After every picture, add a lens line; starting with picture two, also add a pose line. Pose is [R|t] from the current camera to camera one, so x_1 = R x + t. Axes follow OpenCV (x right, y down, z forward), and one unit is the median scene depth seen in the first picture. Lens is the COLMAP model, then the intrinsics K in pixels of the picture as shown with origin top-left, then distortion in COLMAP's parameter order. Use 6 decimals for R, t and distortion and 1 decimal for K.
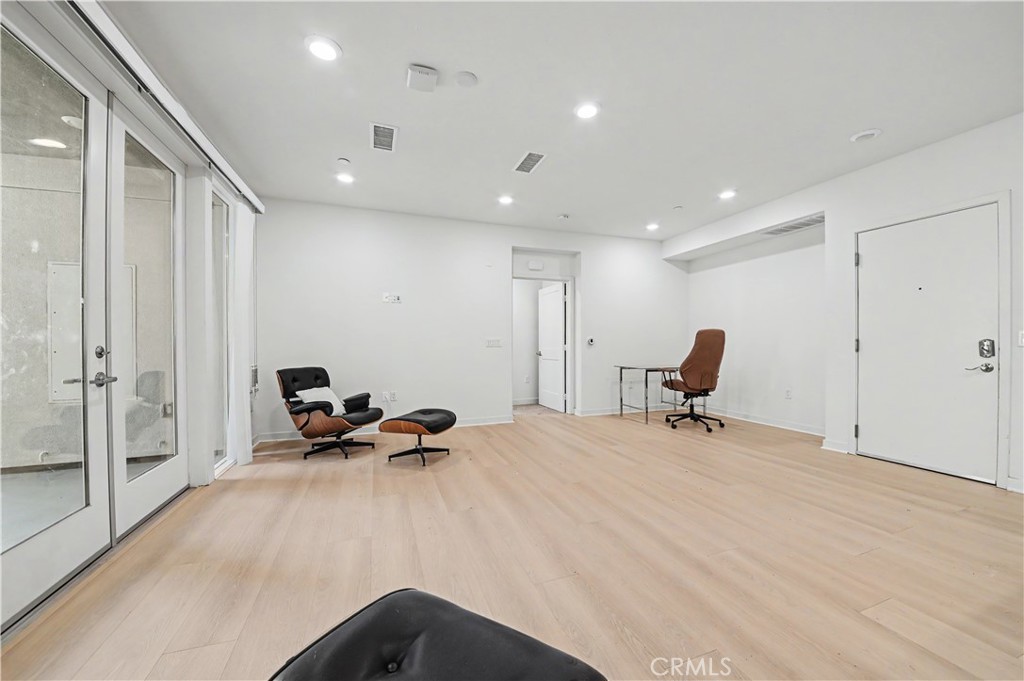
lens RADIAL K [[380.0, 0, 515.9], [0, 380.0, 346.1], [0, 0, 1]] dist [0.024959, -0.018488]
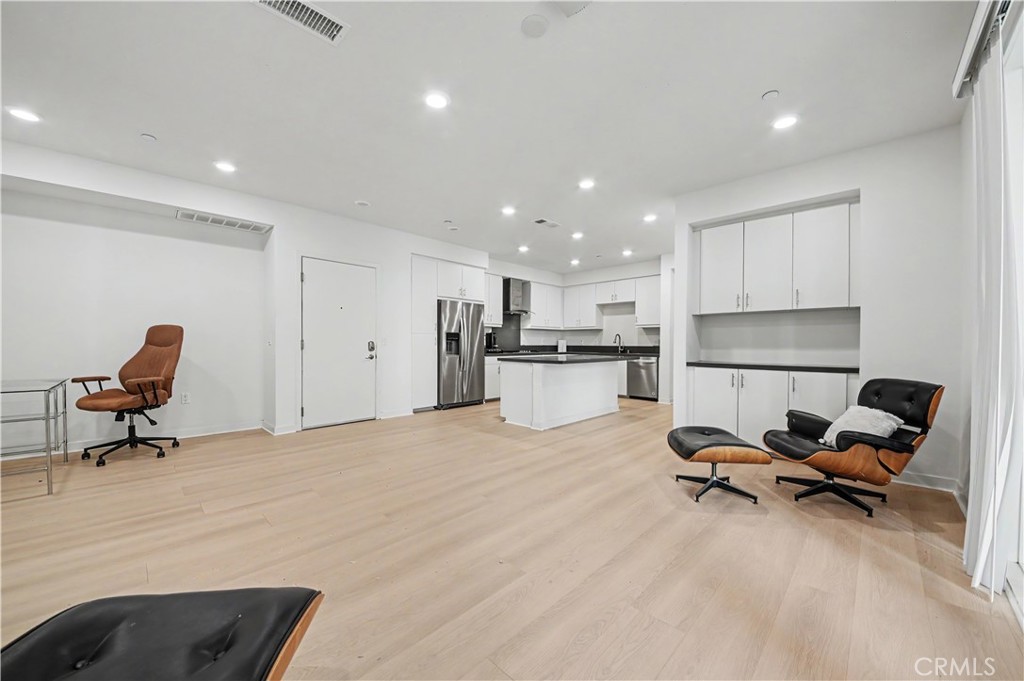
lens RADIAL K [[371.9, 0, 519.5], [0, 371.9, 349.9], [0, 0, 1]] dist [0.001817, -0.008298]
pose [[-0.433178, -0.013699, 0.901204, -0.557968], [0.002090, 0.999867, 0.016203, -0.003341], [-0.901306, 0.008902, -0.433091, 0.906912]]
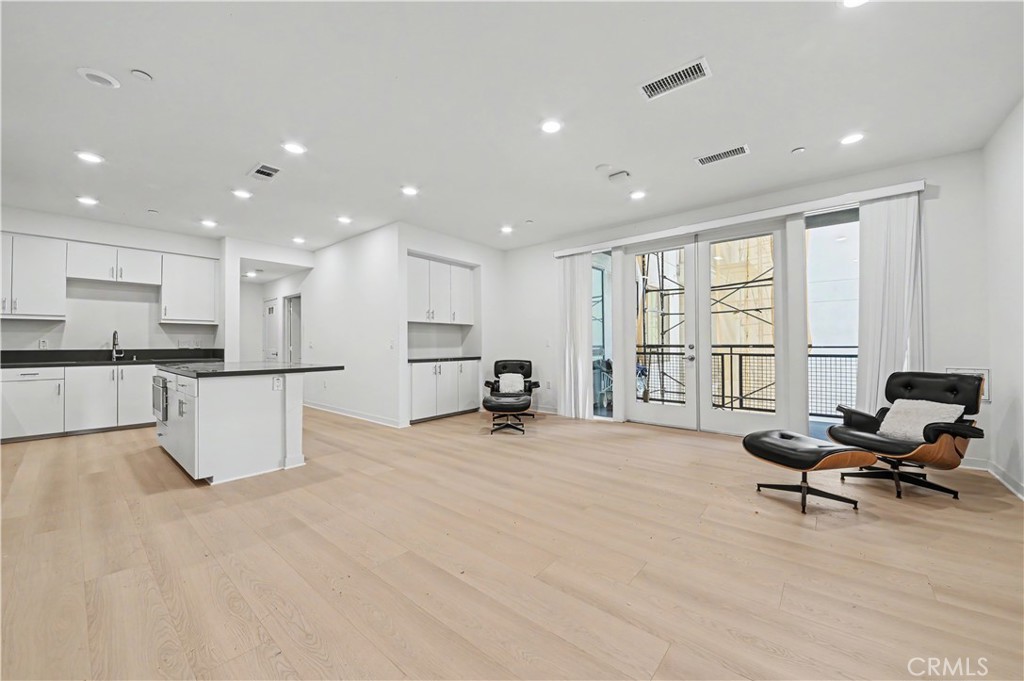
lens RADIAL K [[375.5, 0, 512.0], [0, 375.5, 340.5], [0, 0, 1]] dist [0.001940, -0.008953]
pose [[-0.872331, 0.001545, -0.488914, 0.592073], [0.004920, 0.999972, -0.005618, -0.008674], [0.488892, -0.007306, -0.872314, 1.381977]]
